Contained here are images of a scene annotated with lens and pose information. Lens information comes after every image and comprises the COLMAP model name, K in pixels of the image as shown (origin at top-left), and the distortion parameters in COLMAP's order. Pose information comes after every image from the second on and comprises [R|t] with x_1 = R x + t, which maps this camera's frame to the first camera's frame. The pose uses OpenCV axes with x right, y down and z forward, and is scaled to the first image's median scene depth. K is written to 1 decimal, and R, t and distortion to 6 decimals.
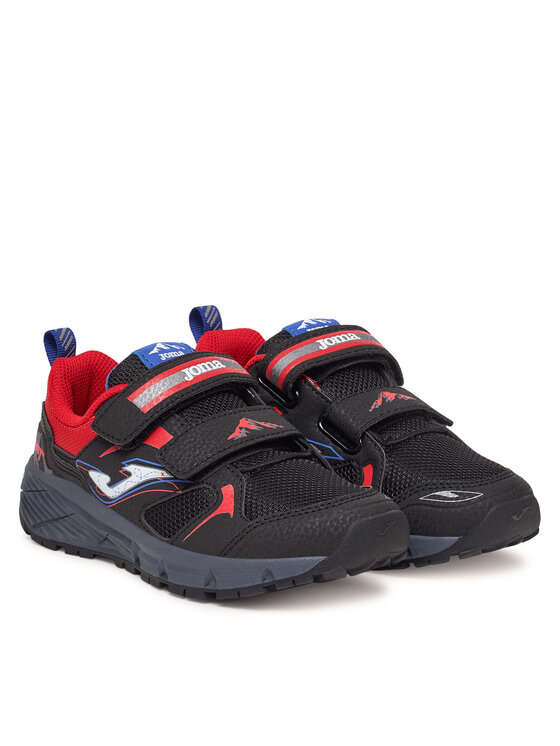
lens RADIAL K [[2205.5, 0, 280.0], [0, 2205.5, 373.0], [0, 0, 1]] dist [1.561269, 0.053366]
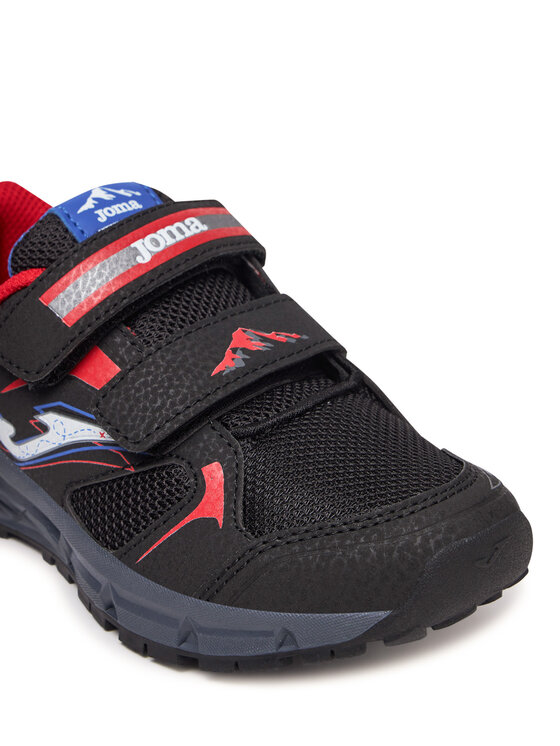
lens RADIAL K [[3083.5, 0, 280.0], [0, 3083.5, 373.0], [0, 0, 1]] dist [0.285711, -0.670287]
pose [[0.999420, -0.031819, -0.012122, 0.003828], [0.032677, 0.996355, 0.078793, -0.032677], [0.009571, -0.079143, 0.996817, 0.198396]]
